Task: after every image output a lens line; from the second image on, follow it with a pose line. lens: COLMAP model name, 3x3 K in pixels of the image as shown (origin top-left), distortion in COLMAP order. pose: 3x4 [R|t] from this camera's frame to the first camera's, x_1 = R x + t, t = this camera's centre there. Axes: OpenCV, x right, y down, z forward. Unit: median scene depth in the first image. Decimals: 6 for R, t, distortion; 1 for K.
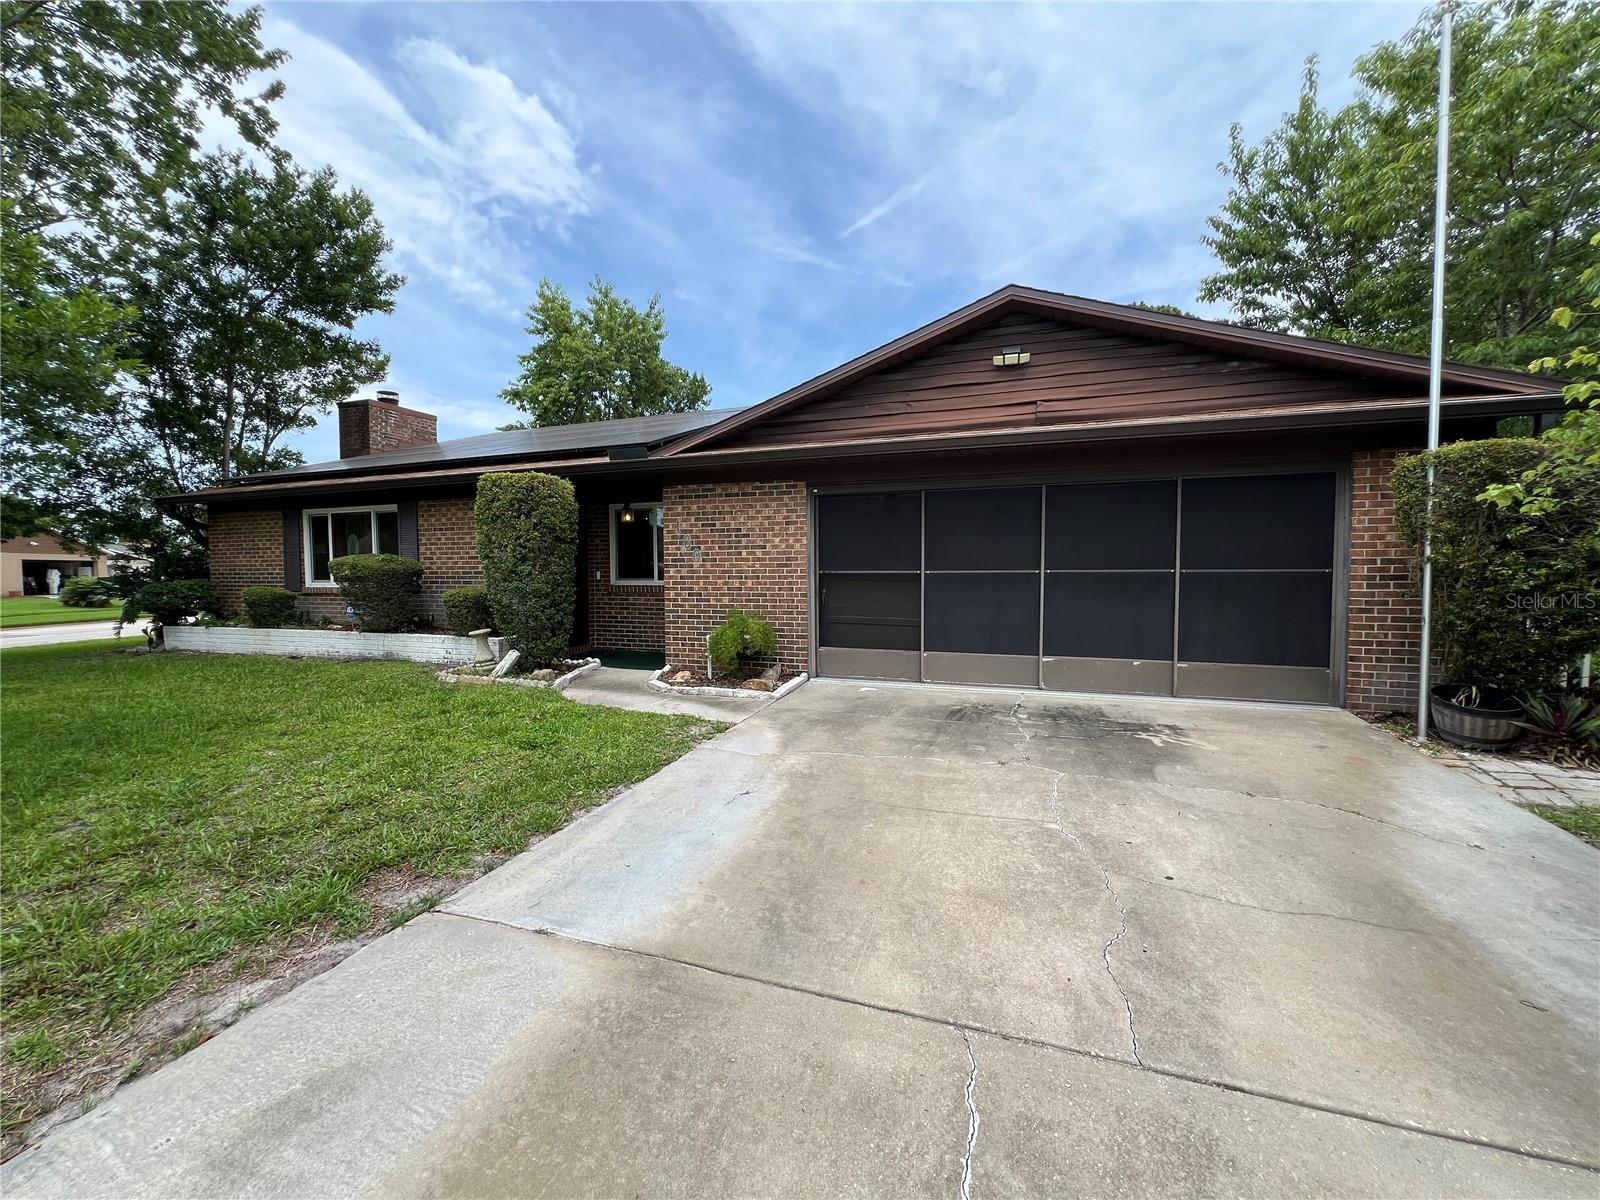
lens RADIAL K [[641.4, 0, 800.3], [0, 641.4, 597.9], [0, 0, 1]] dist [-0.002993, 0.001242]
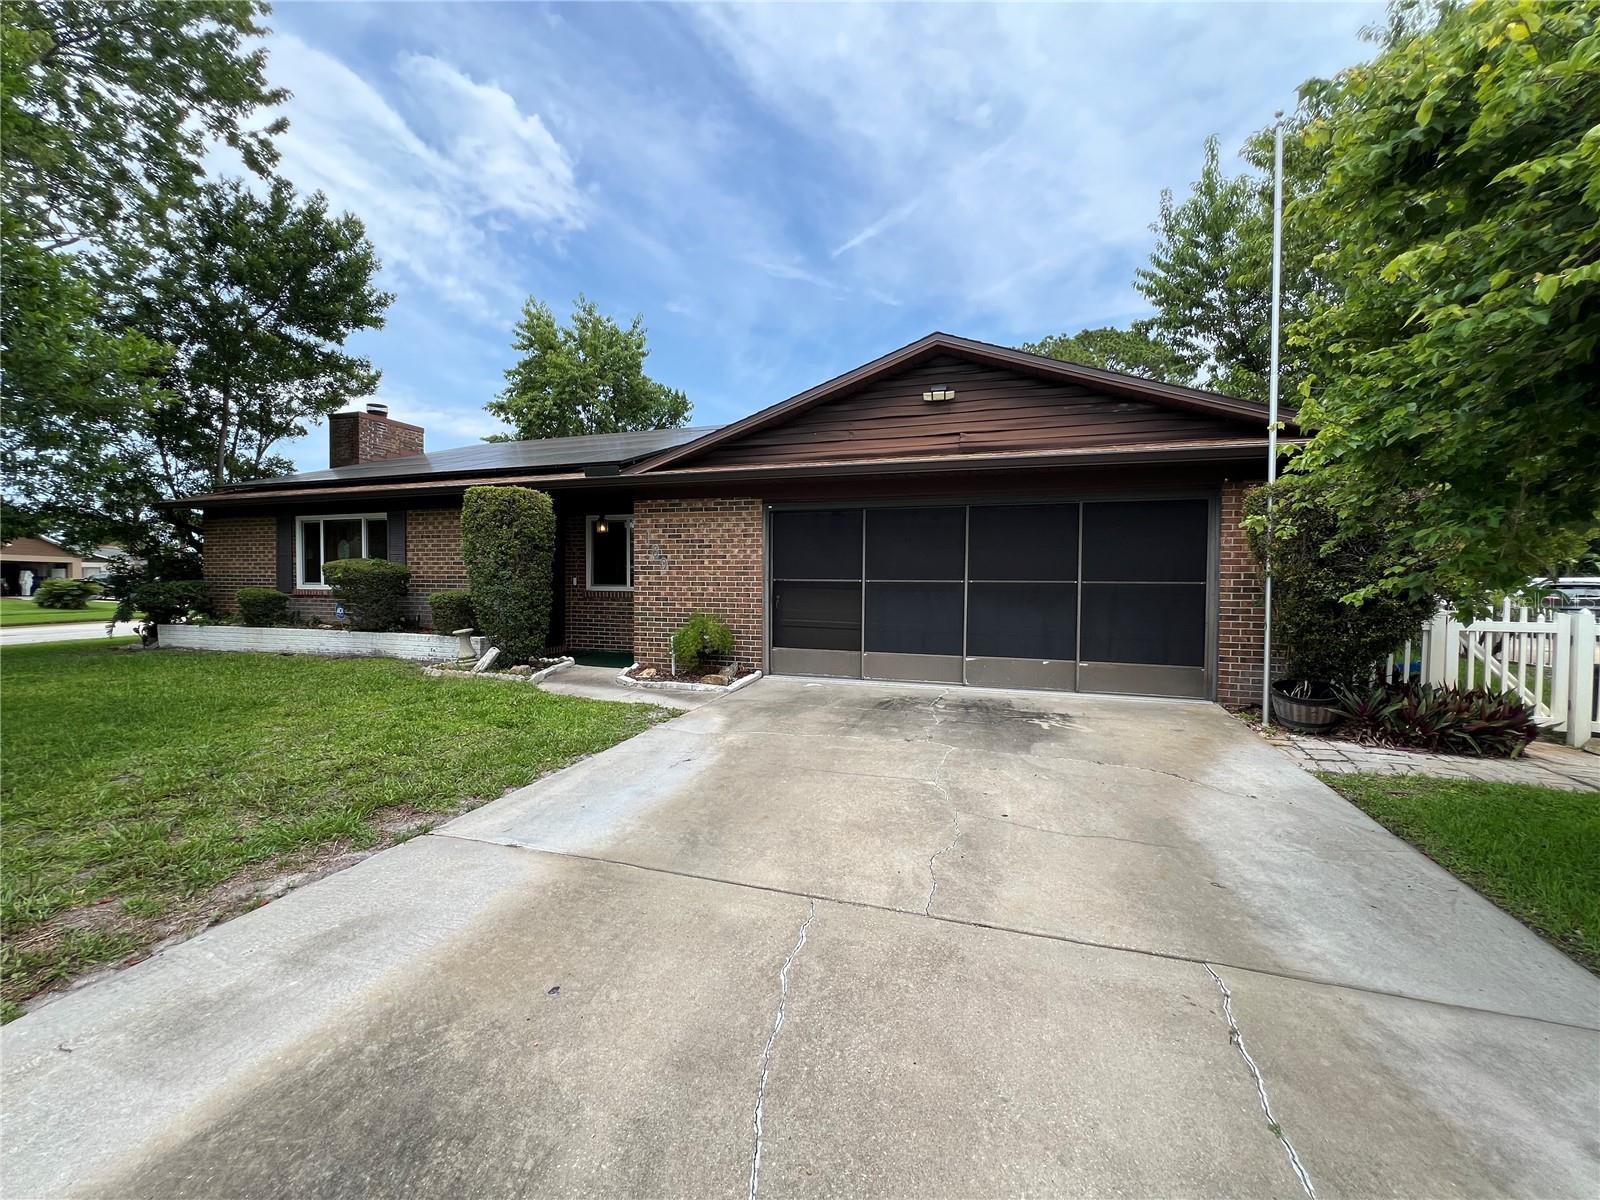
lens RADIAL K [[641.4, 0, 800.9], [0, 641.4, 598.9], [0, 0, 1]] dist [-0.002993, 0.001242]
pose [[0.999619, 0.012040, 0.024834, 0.049722], [-0.011620, 0.999788, -0.017006, 0.010738], [-0.025033, 0.016711, 0.999547, -0.112003]]
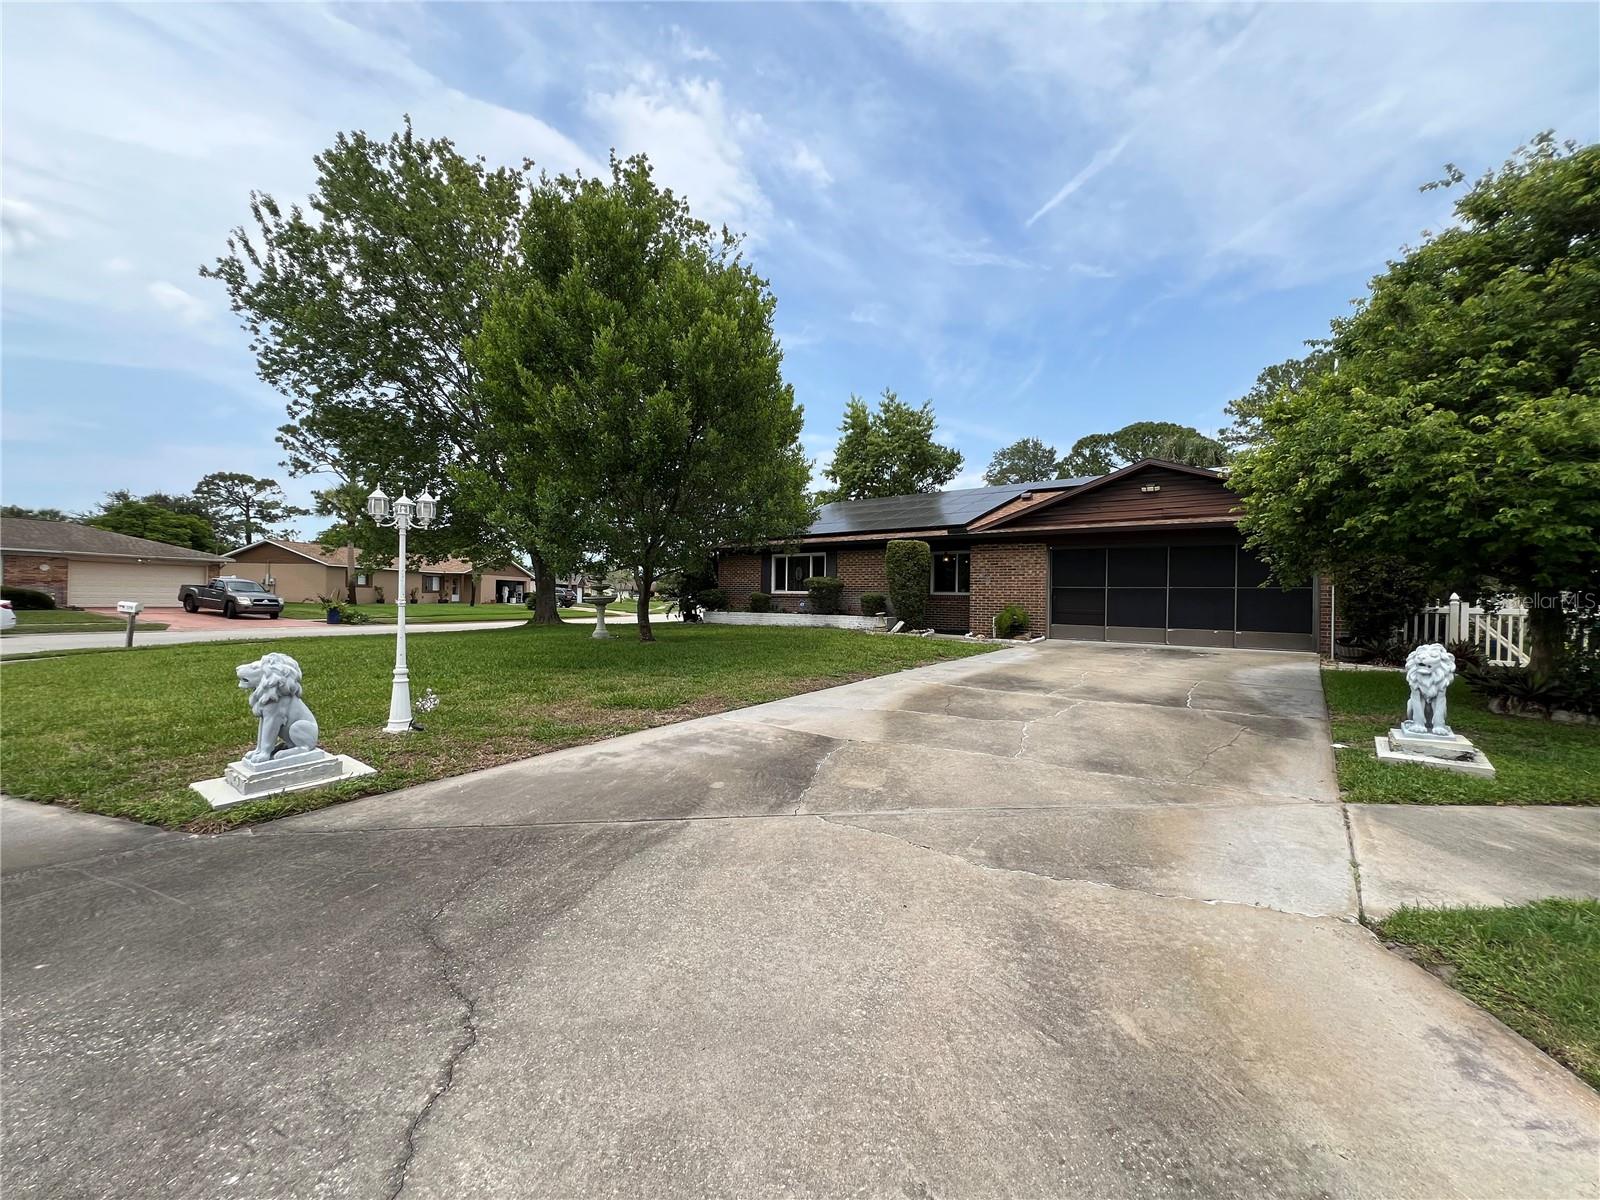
lens RADIAL K [[645.0, 0, 793.1], [0, 645.0, 602.1], [0, 0, 1]] dist [-0.006919, 0.000563]
pose [[0.944049, 0.021729, -0.329088, -0.072839], [-0.034493, 0.998860, -0.032996, 0.102419], [0.327996, 0.042501, 0.943722, -1.197494]]
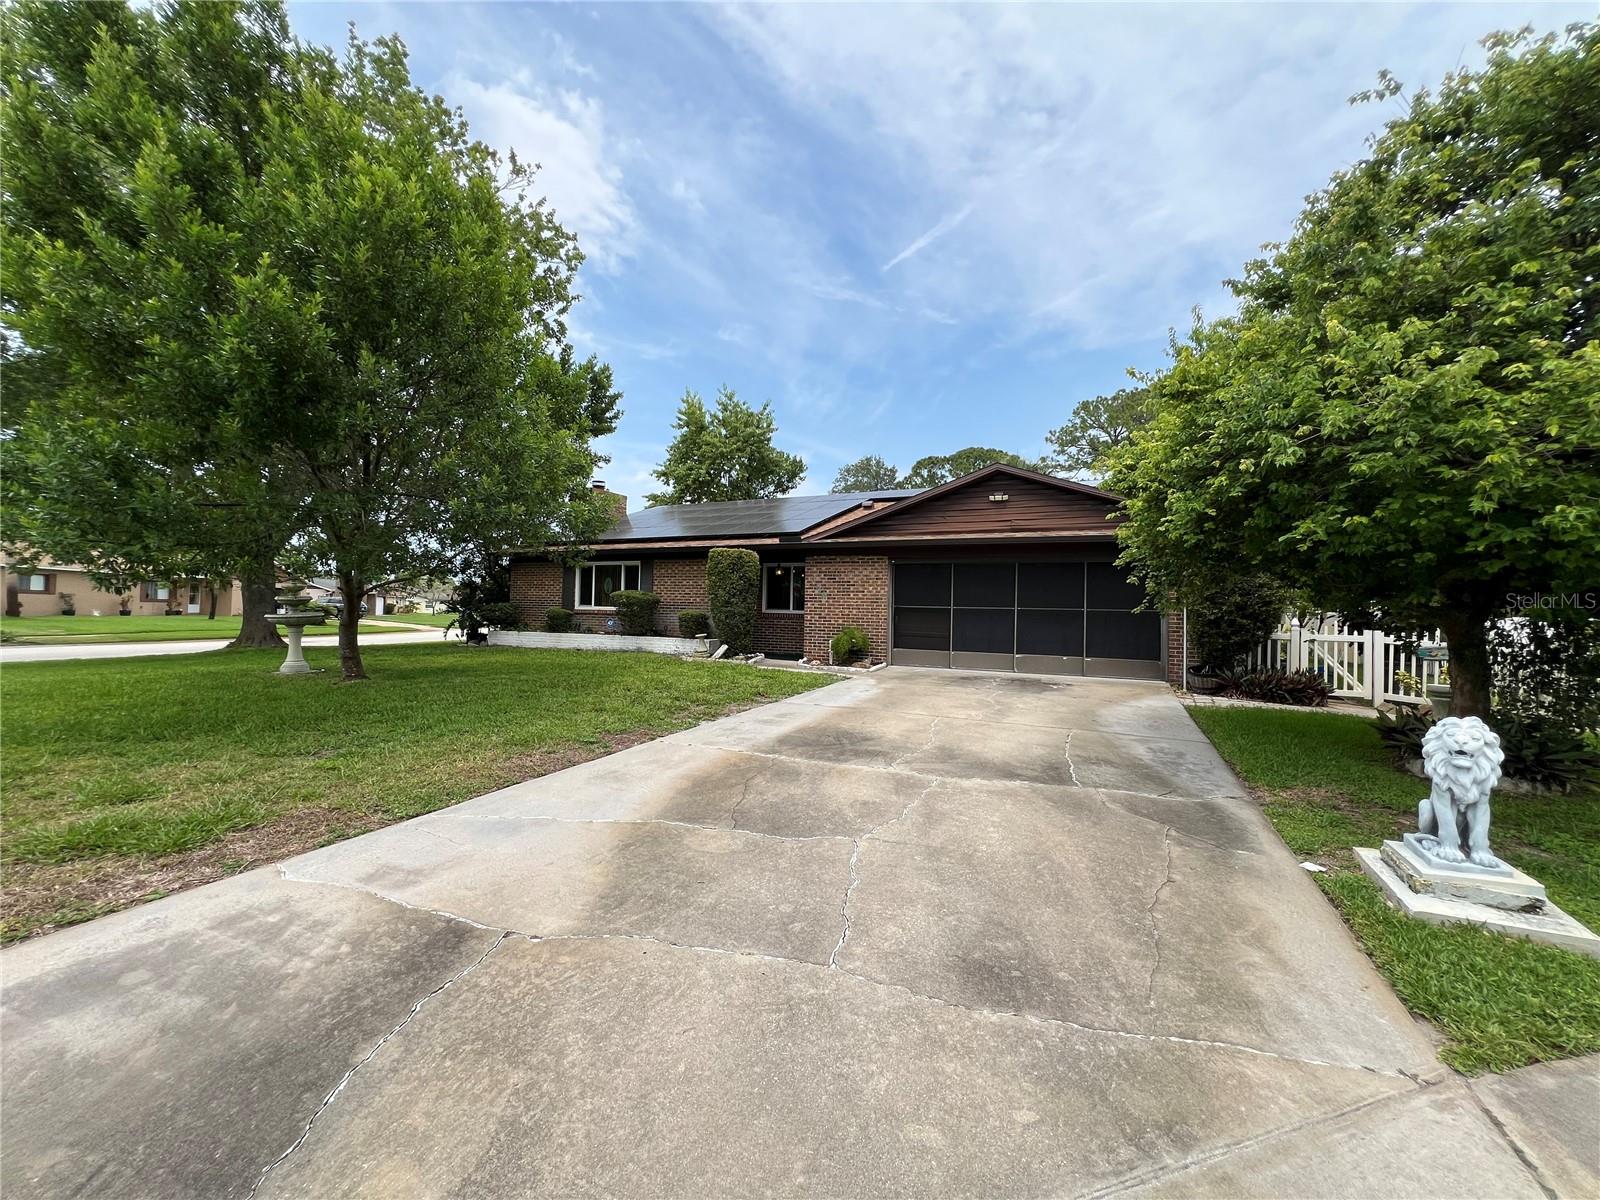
lens RADIAL K [[645.0, 0, 797.3], [0, 645.0, 600.3], [0, 0, 1]] dist [-0.006919, 0.000563]
pose [[0.994610, 0.025545, -0.100489, -0.059058], [-0.031990, 0.997498, -0.063049, 0.064523], [0.098627, 0.065924, 0.992938, -0.809472]]
